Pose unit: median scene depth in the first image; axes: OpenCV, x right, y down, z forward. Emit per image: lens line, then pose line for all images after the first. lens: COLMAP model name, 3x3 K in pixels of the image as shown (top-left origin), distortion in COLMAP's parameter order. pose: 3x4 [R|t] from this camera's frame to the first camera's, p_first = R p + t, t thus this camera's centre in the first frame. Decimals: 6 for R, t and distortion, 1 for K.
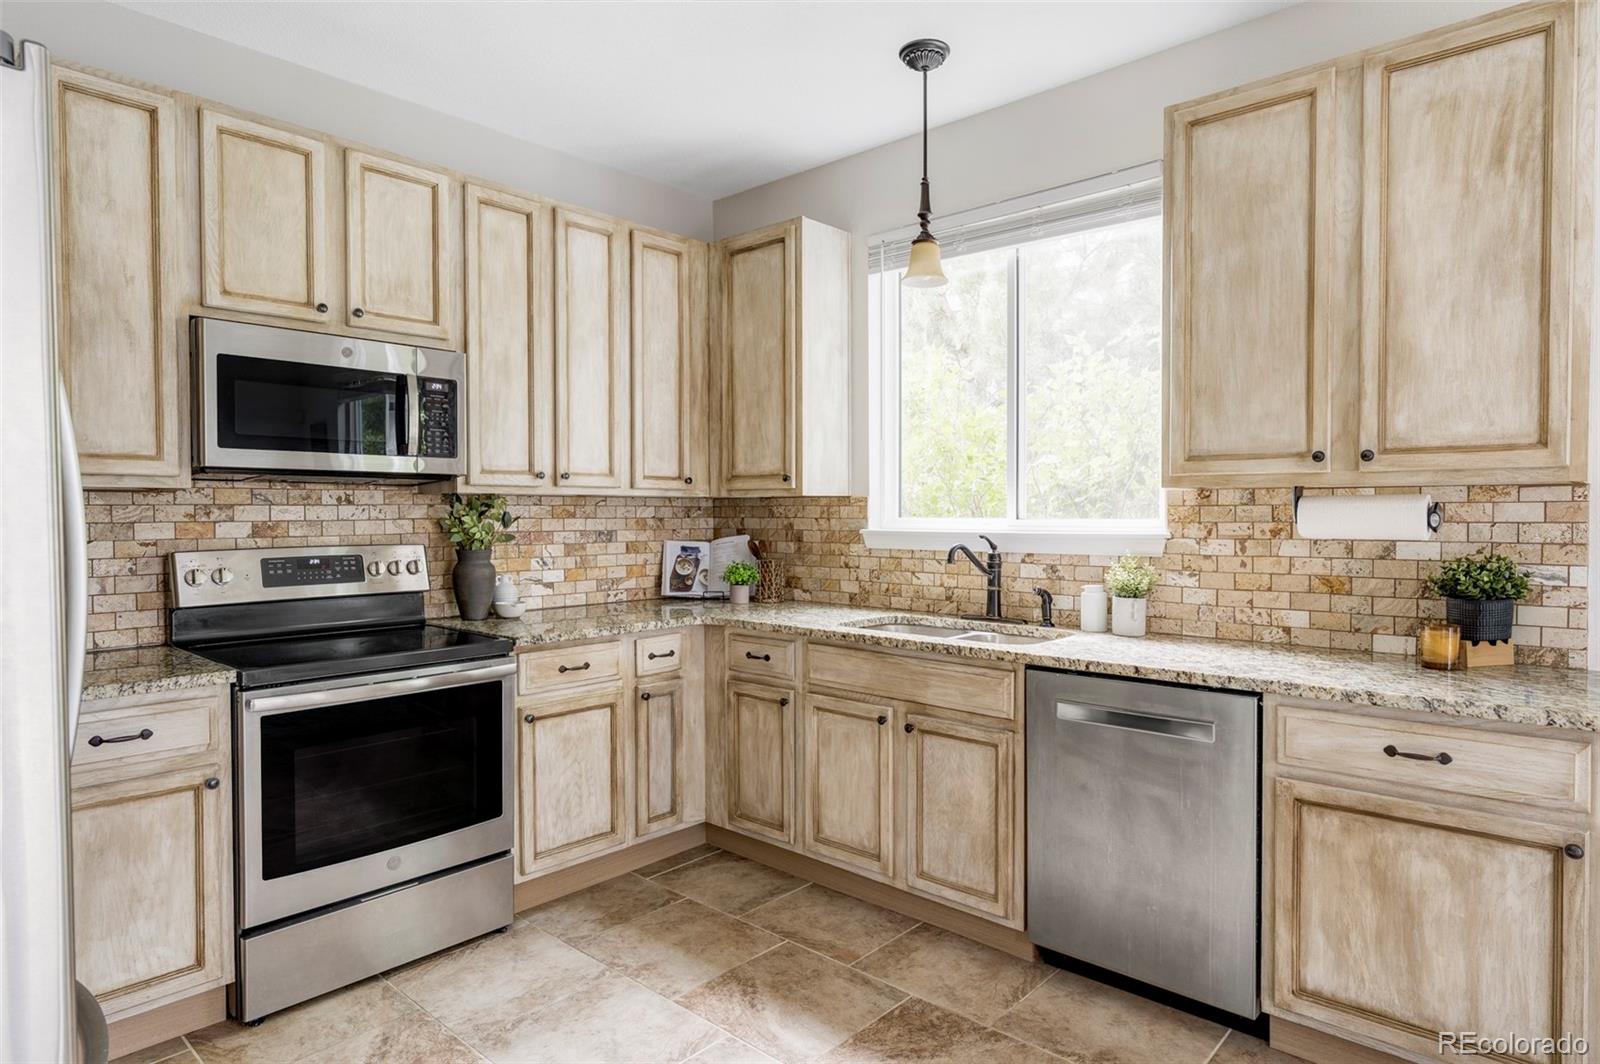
lens RADIAL K [[912.7, 0, 794.4], [0, 912.7, 531.6], [0, 0, 1]] dist [-0.001761, 0.000965]
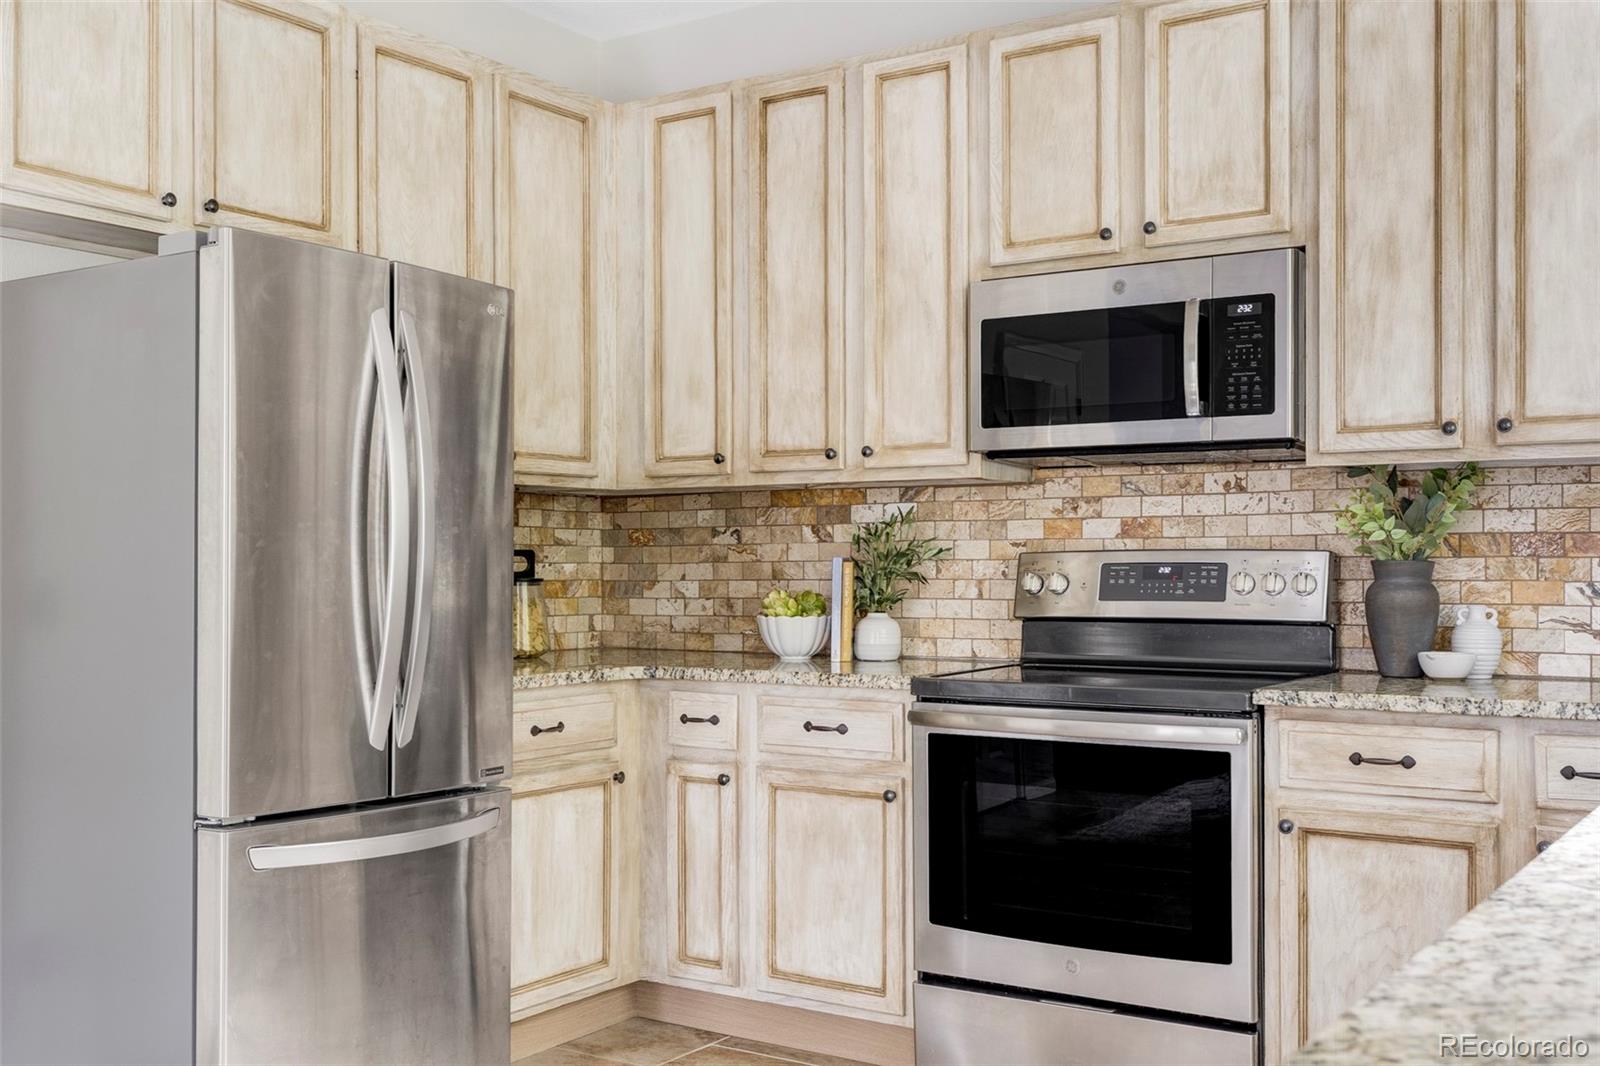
lens RADIAL K [[1681.9, 0, 709.0], [0, 1681.9, 561.1], [0, 0, 1]] dist [0.017492, -0.009420]
pose [[0.126670, 0.000551, -0.991945, 0.751044], [-0.020468, 0.999788, -0.002058, 0.034502], [0.991734, 0.020564, 0.126654, 0.443376]]
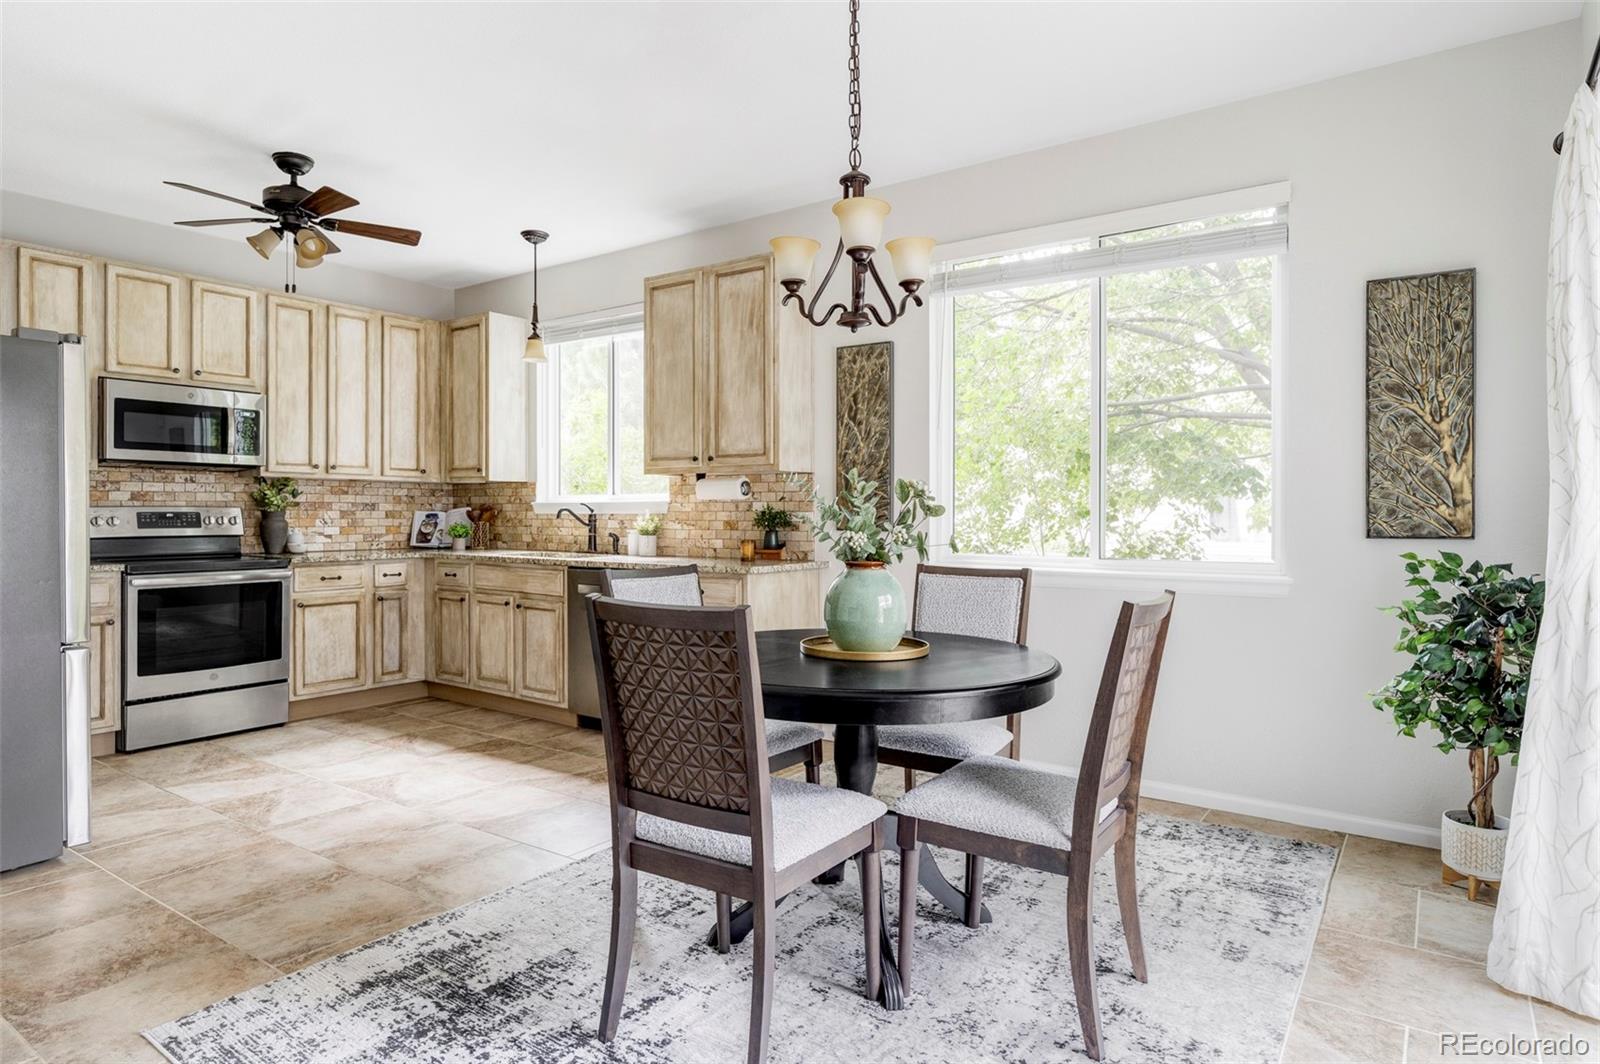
lens RADIAL K [[911.7, 0, 795.0], [0, 911.7, 514.7], [0, 0, 1]] dist [-0.000367, 0.000681]
pose [[0.993542, 0.002669, 0.113432, 0.429101], [-0.000230, 0.999769, -0.021510, 0.066035], [-0.113463, 0.021345, 0.993313, -0.801211]]
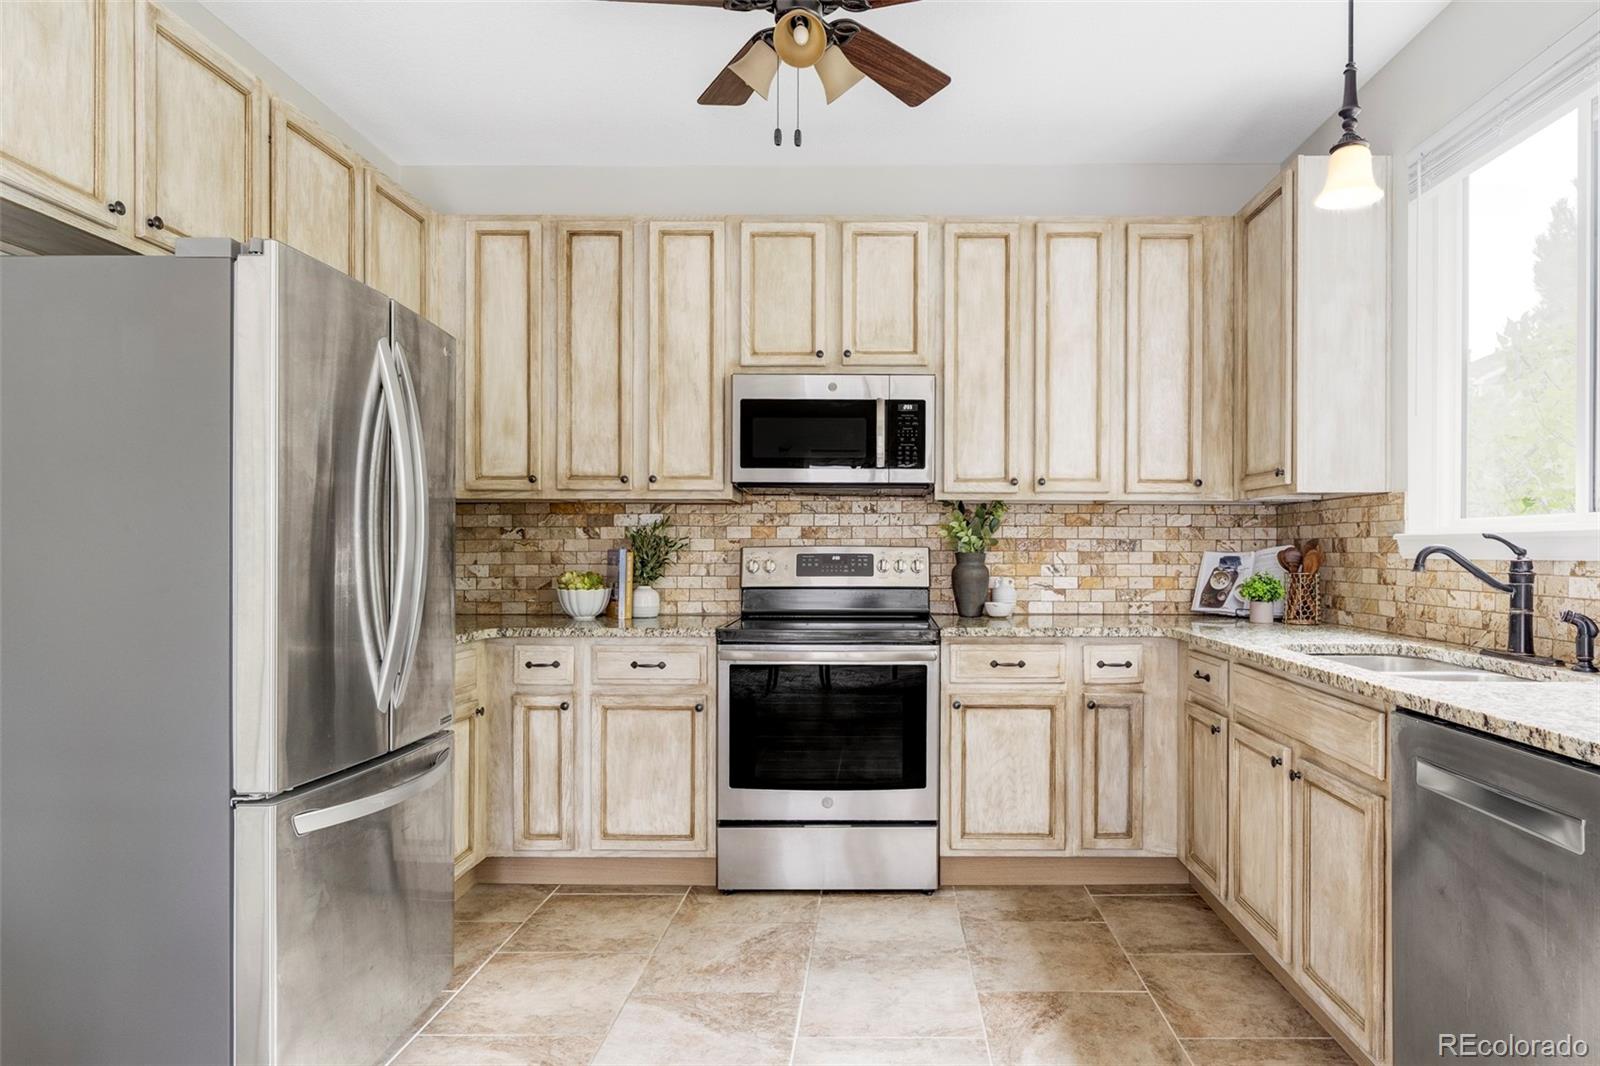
lens RADIAL K [[921.3, 0, 882.1], [0, 921.3, 556.4], [0, 0, 1]] dist [-0.003081, 0.001205]
pose [[0.675595, 0.008100, -0.737228, 0.429518], [-0.020063, 0.999771, -0.007401, 0.037329], [0.737000, 0.019791, 0.675603, 0.186864]]
